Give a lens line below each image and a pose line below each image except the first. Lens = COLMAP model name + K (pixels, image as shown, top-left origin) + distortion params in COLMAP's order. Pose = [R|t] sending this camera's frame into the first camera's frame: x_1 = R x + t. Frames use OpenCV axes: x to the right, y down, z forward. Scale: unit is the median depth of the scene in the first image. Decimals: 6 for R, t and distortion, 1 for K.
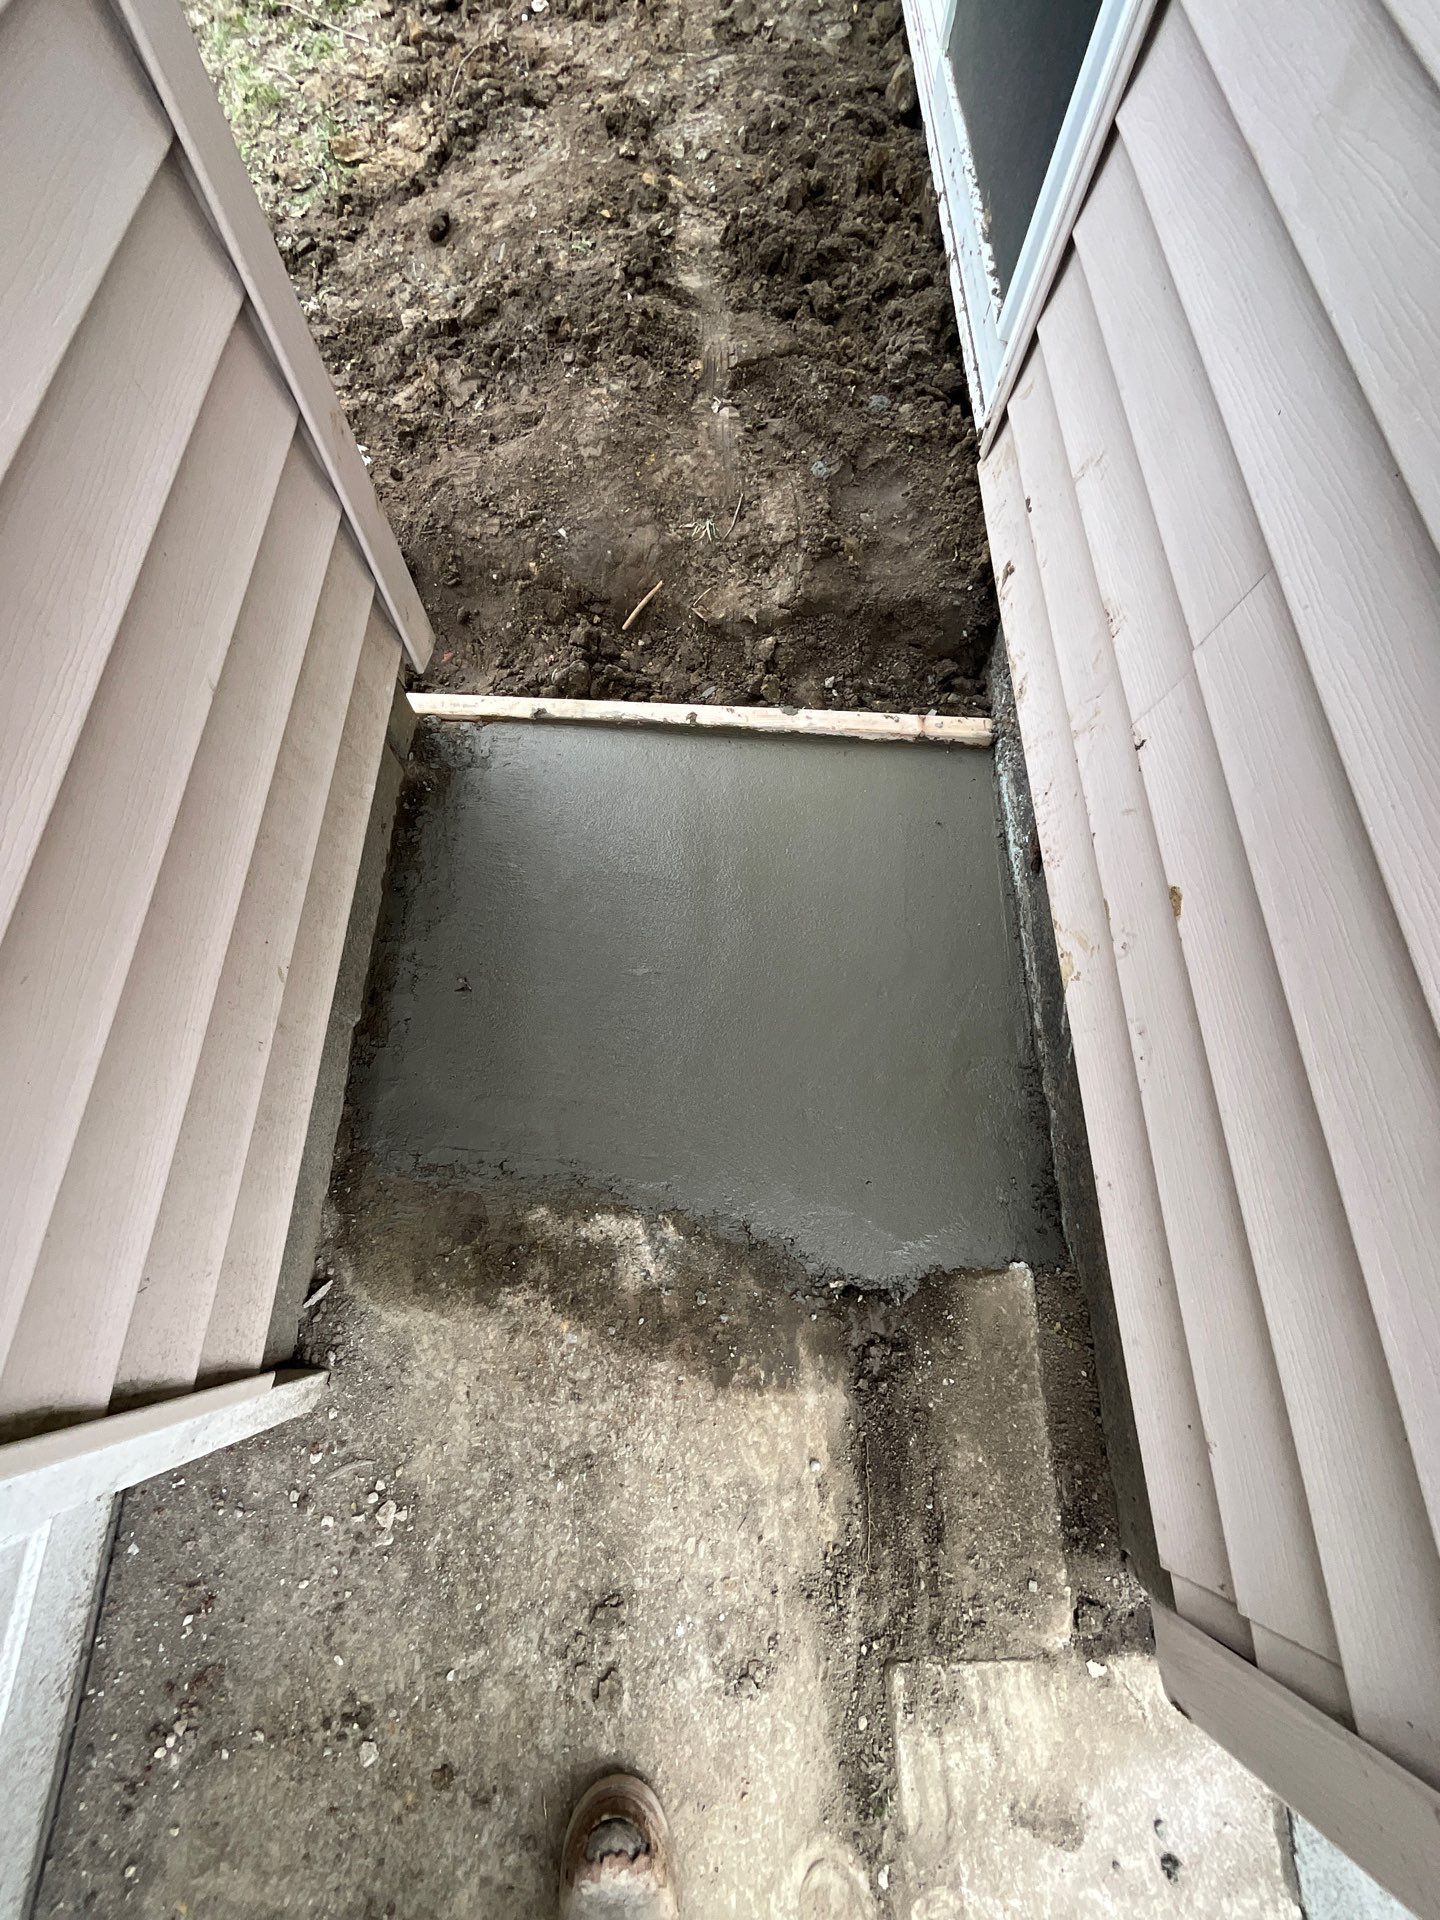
lens RADIAL K [[763.8, 0, 720.0], [0, 763.8, 960.0], [0, 0, 1]] dist [-0.001616, -0.000281]
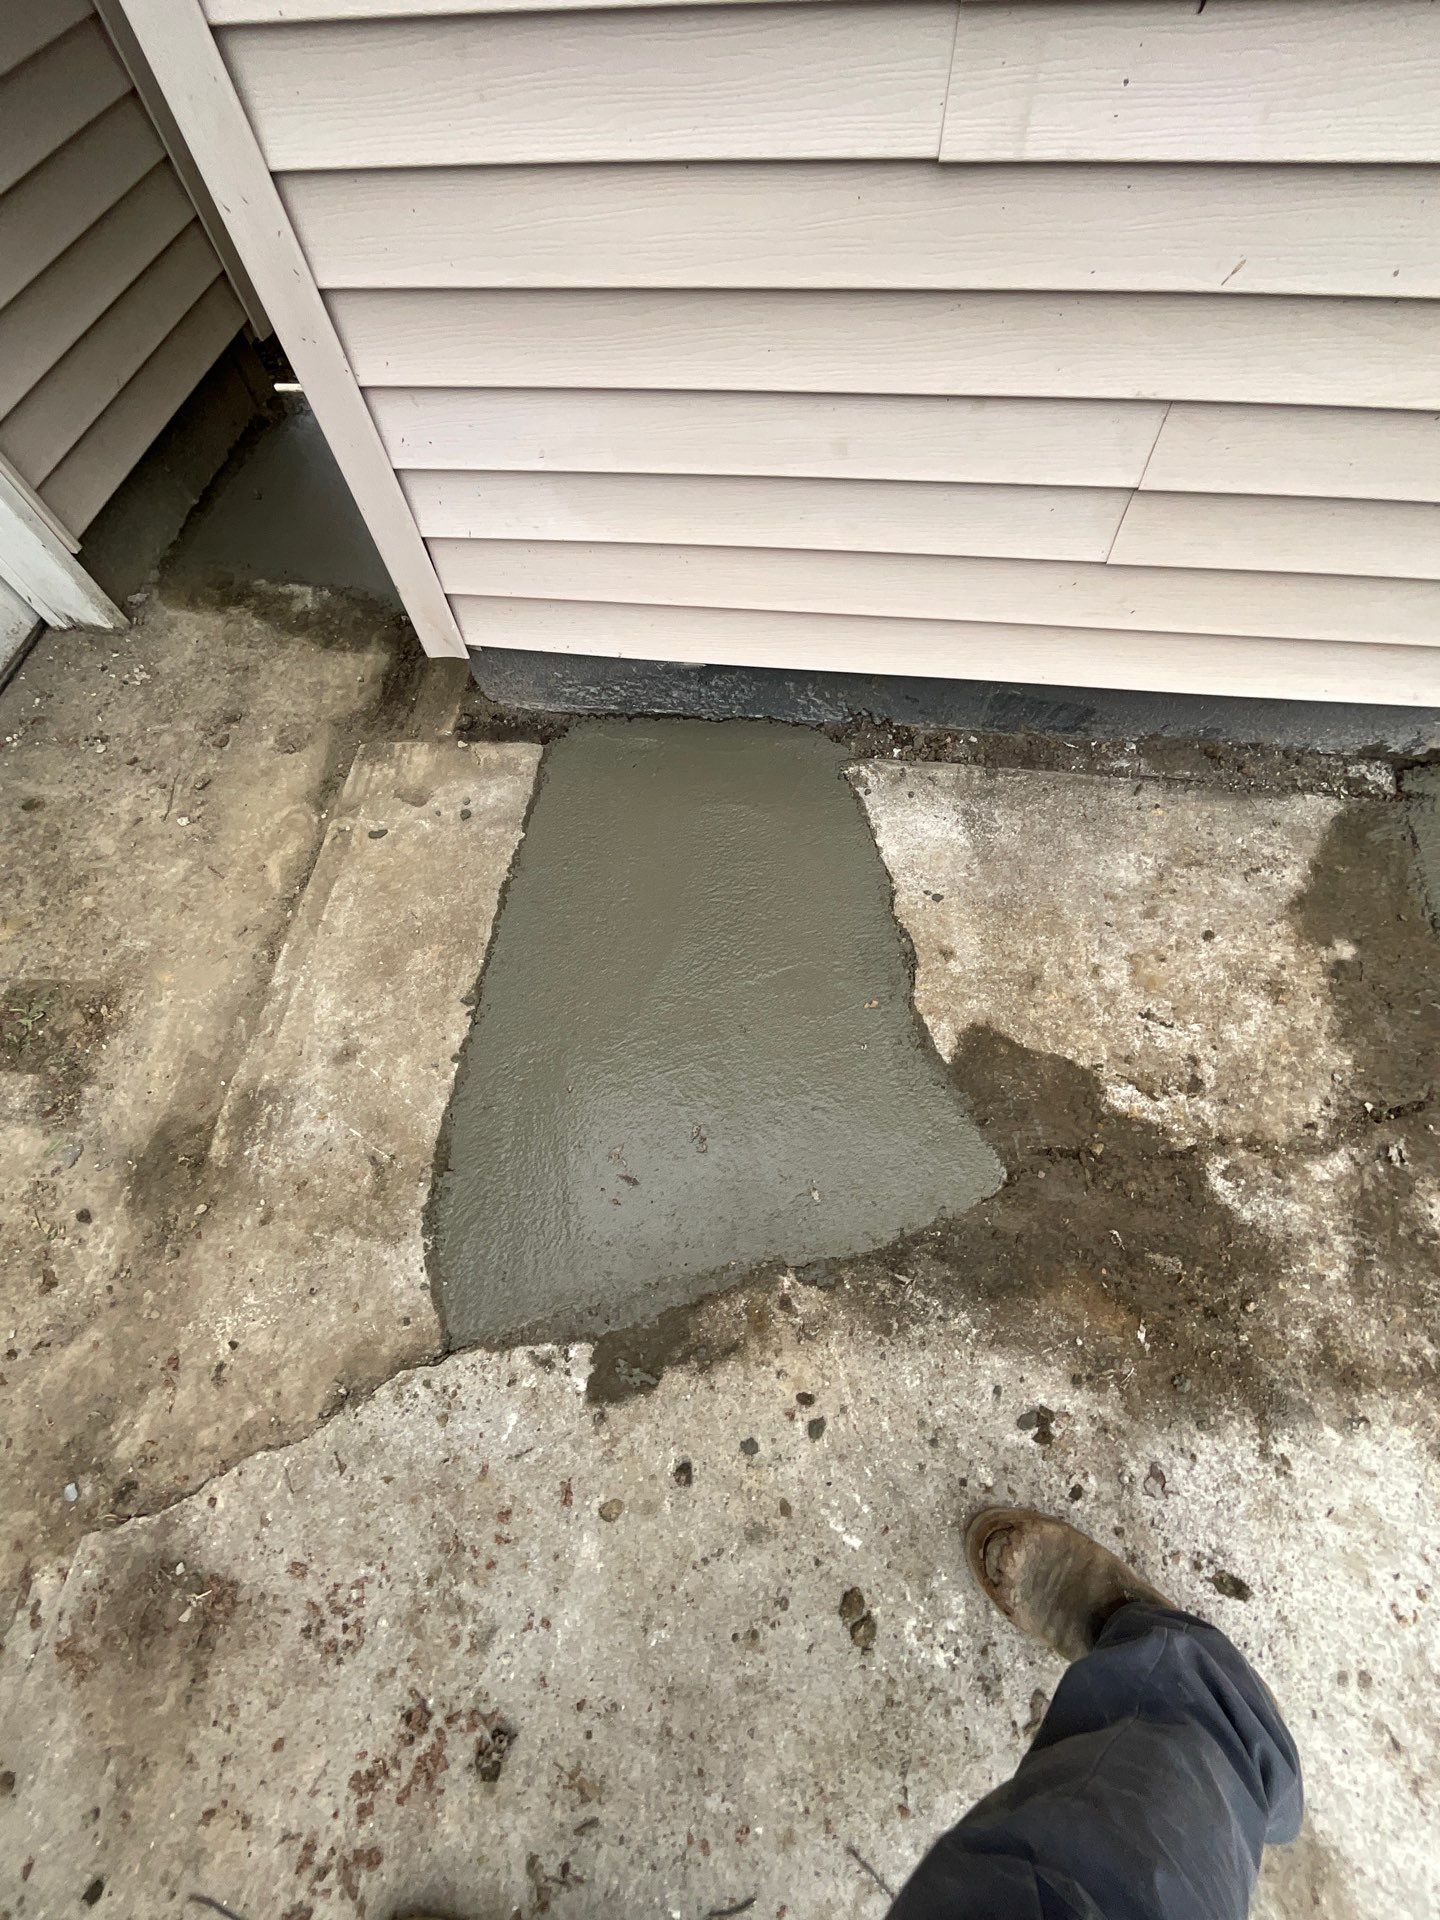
lens RADIAL K [[763.8, 0, 720.0], [0, 763.8, 960.0], [0, 0, 1]] dist [-0.001616, -0.000281]
pose [[0.988568, 0.080170, -0.127697, 1.389067], [-0.091355, 0.992246, -0.084278, 1.543422], [0.119951, 0.094980, 0.988226, -0.704222]]
